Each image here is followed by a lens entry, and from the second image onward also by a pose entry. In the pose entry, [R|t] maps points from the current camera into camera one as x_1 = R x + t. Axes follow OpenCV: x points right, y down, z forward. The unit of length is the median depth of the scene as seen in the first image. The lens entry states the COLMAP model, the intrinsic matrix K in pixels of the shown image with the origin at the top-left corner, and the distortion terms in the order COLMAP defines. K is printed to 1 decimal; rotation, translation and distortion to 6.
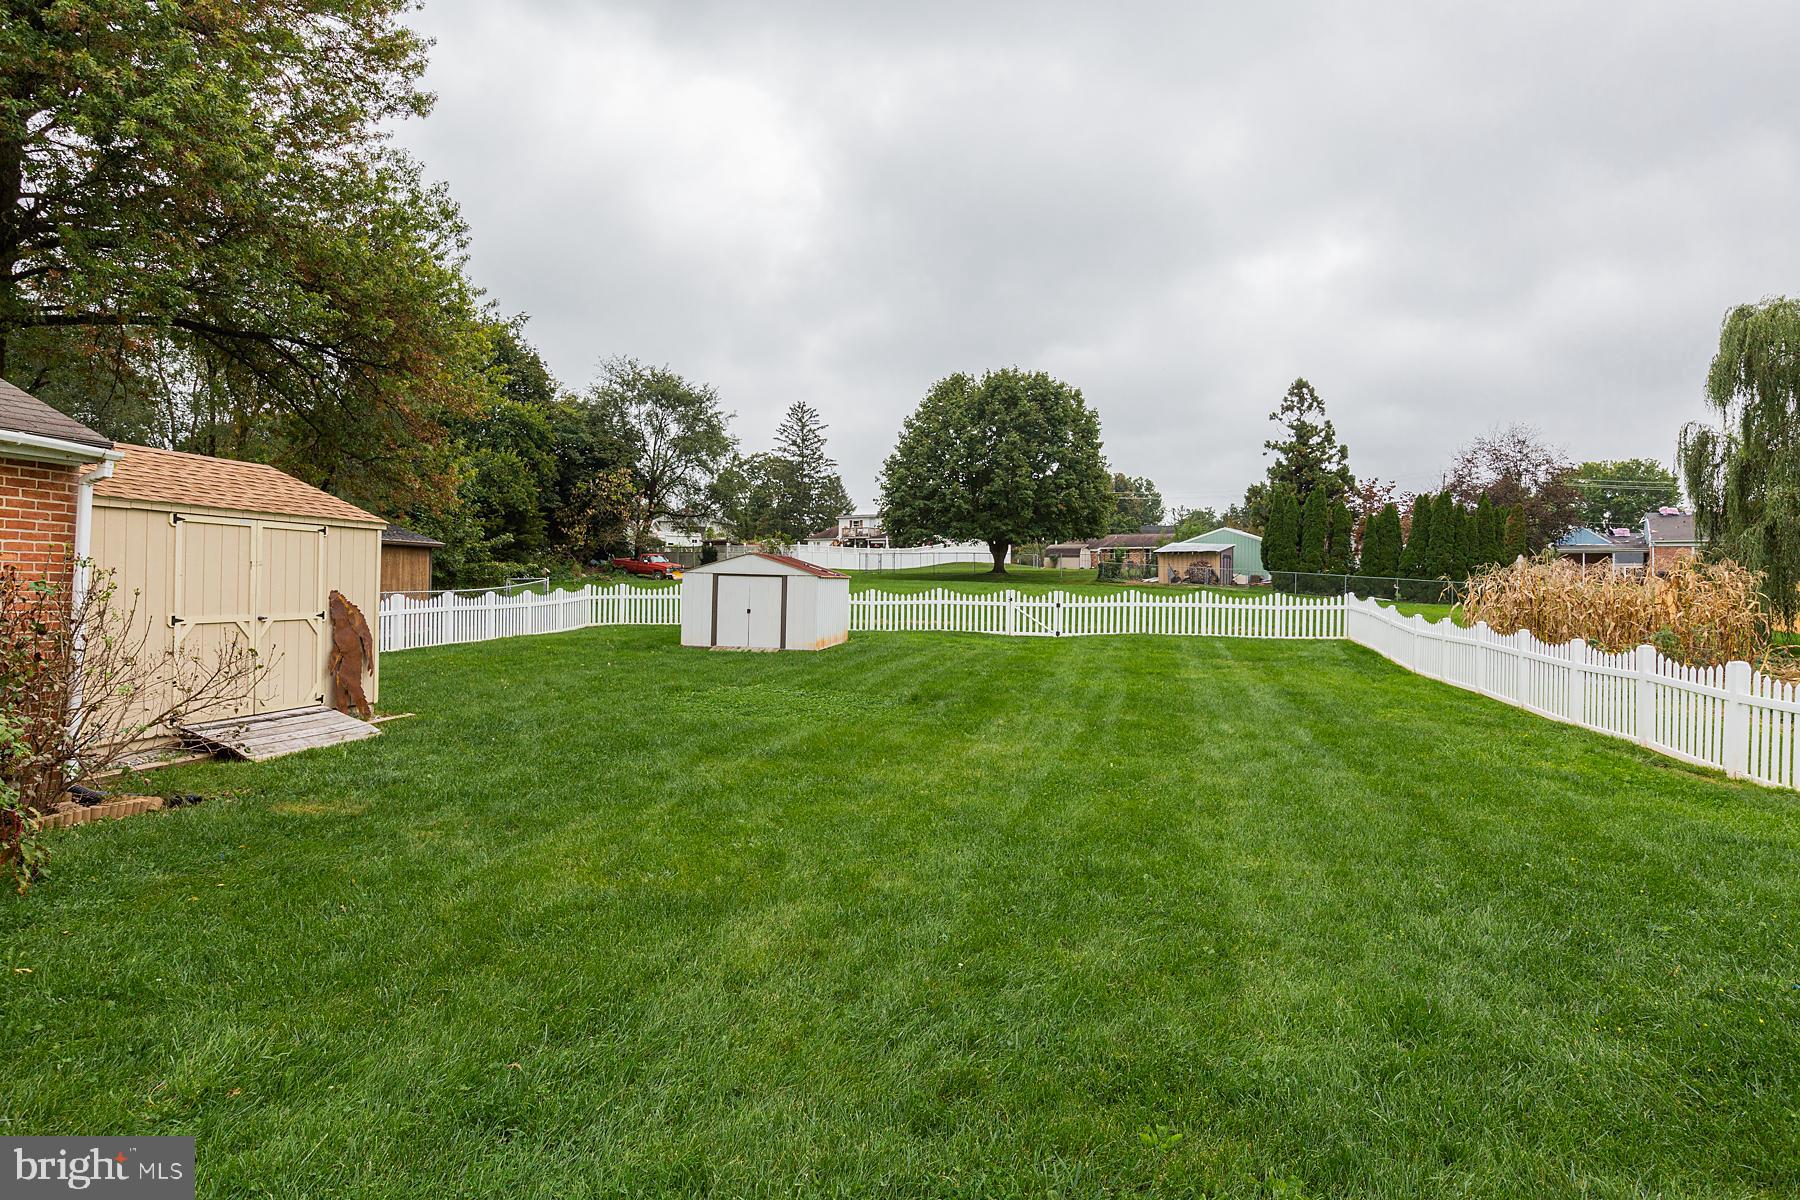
lens RADIAL K [[1076.9, 0, 895.9], [0, 1076.9, 592.3], [0, 0, 1]] dist [0.001317, -0.005884]
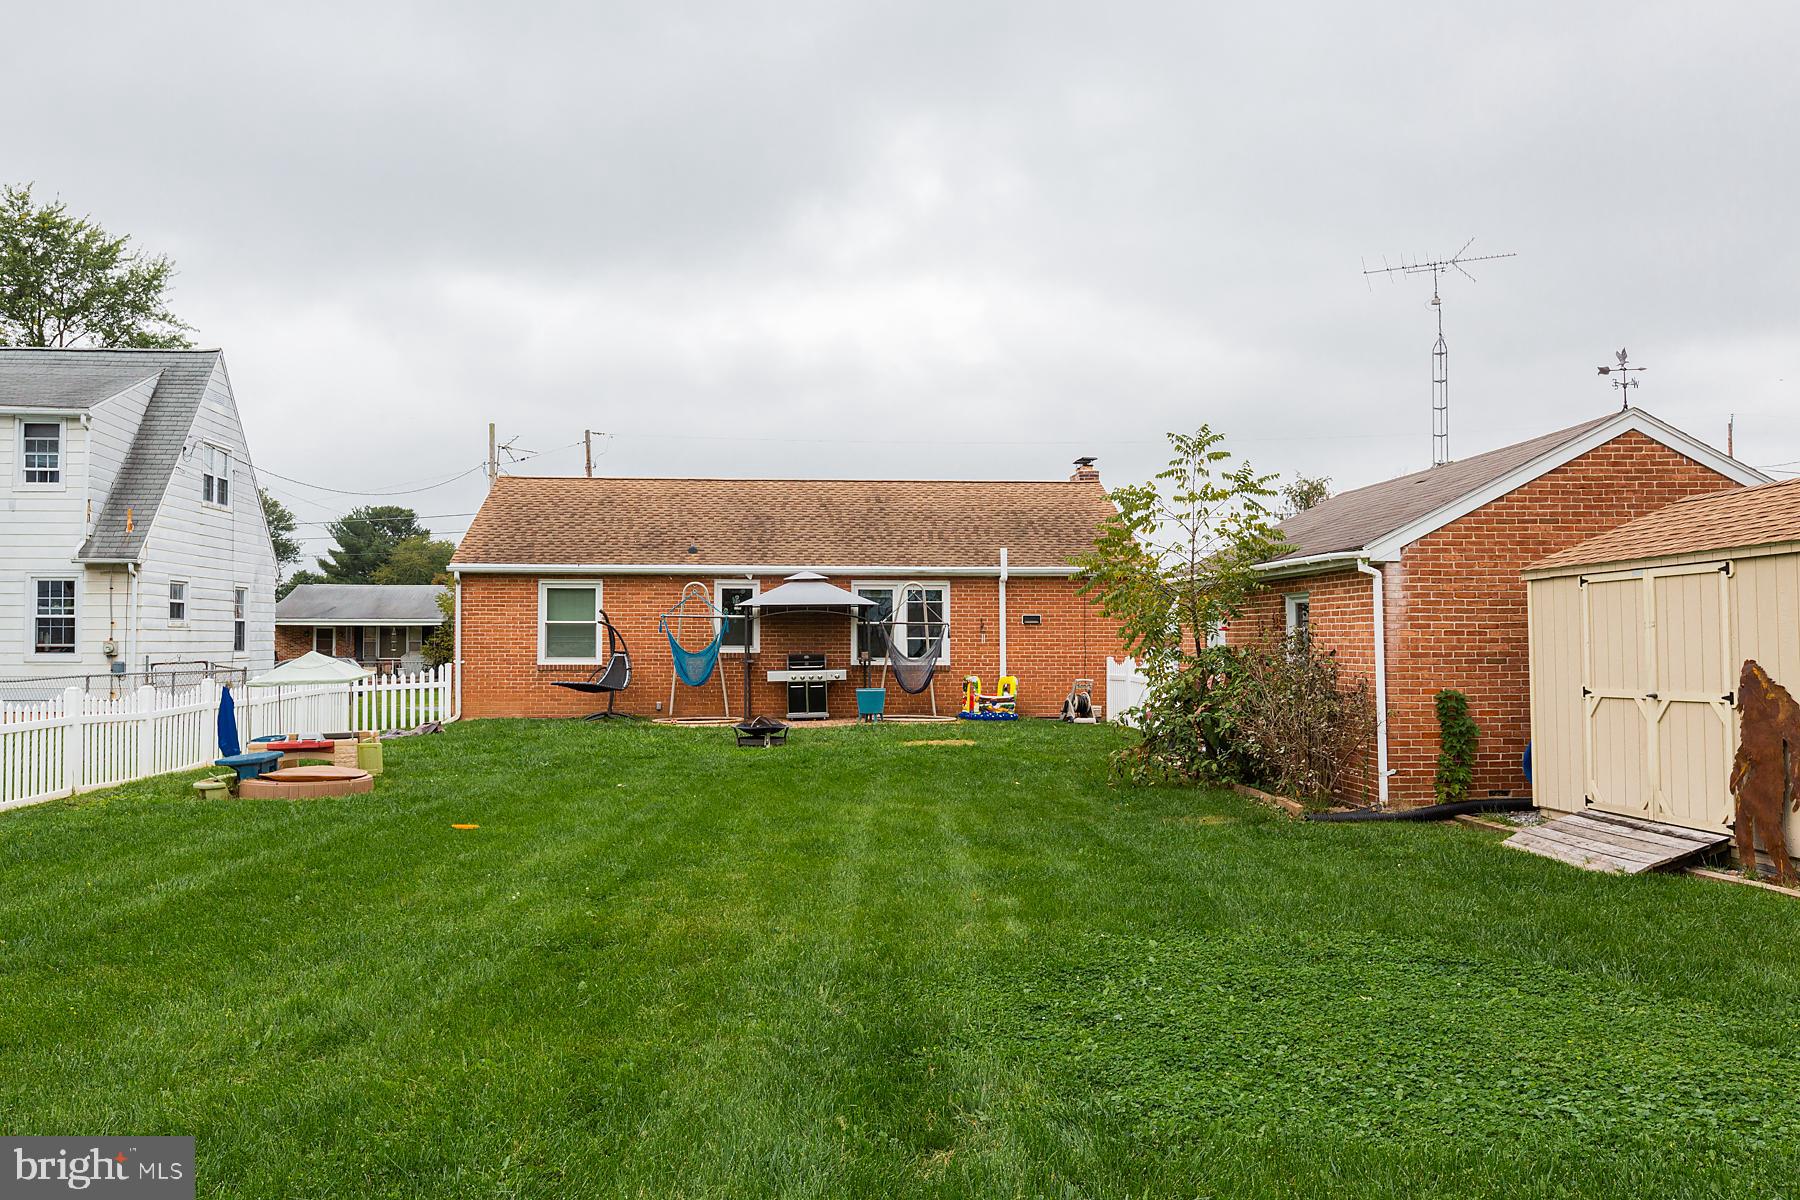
lens RADIAL K [[1479.7, 0, 895.0], [0, 1479.7, 602.6], [0, 0, 1]] dist [-0.005684, 0.008247]
pose [[-0.970848, -0.016864, -0.239103, 0.028740], [-0.009148, 0.999402, -0.033345, -0.000309], [0.239523, -0.030185, -0.970421, 0.287264]]
